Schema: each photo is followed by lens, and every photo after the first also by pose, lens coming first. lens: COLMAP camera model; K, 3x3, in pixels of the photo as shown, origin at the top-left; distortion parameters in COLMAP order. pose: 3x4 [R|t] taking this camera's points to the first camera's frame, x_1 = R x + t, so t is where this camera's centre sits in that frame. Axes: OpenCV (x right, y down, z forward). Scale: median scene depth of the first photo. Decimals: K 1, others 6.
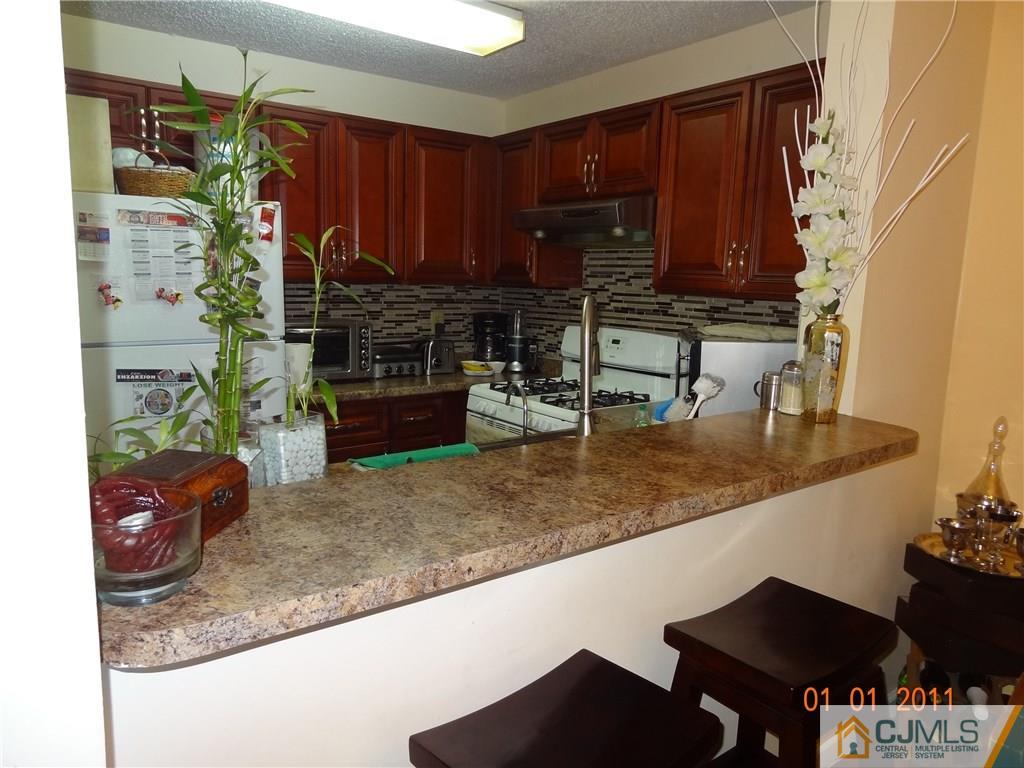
lens RADIAL K [[720.0, 0, 509.1], [0, 720.0, 384.9], [0, 0, 1]] dist [0.003392, 0.001872]
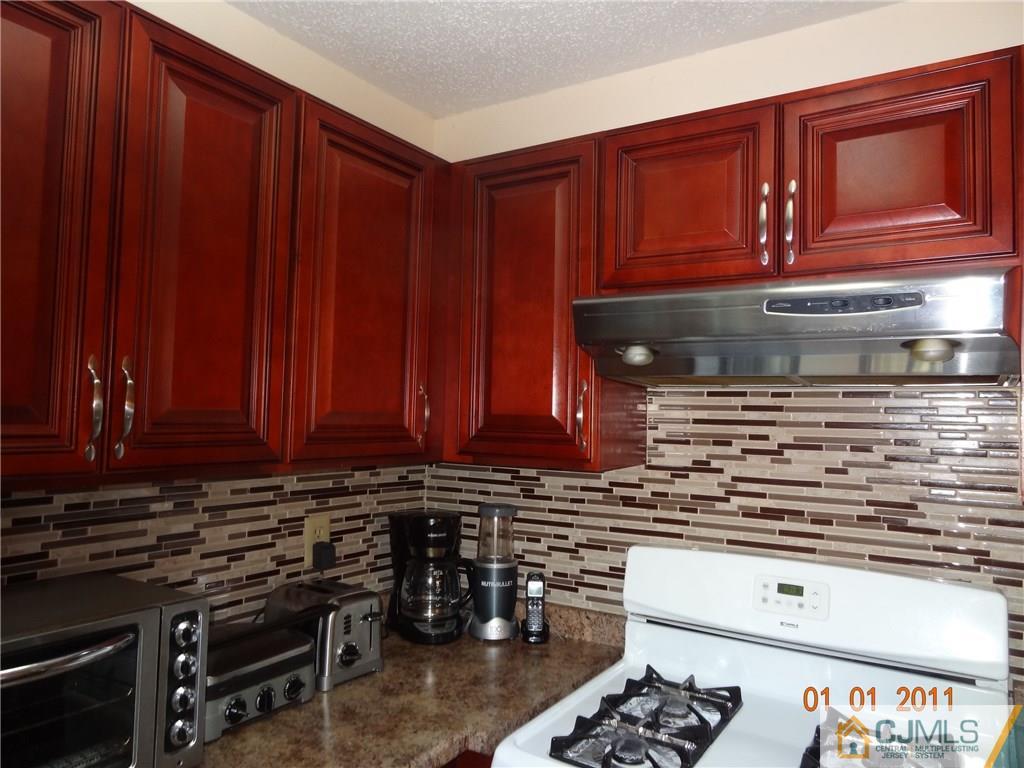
lens RADIAL K [[720.0, 0, 513.3], [0, 720.0, 381.5], [0, 0, 1]] dist [0.003392, 0.001872]
pose [[0.931270, 0.010858, 0.364168, -0.171321], [0.056701, 0.983057, -0.174308, -0.112556], [-0.359890, 0.182976, 0.914876, 0.583485]]
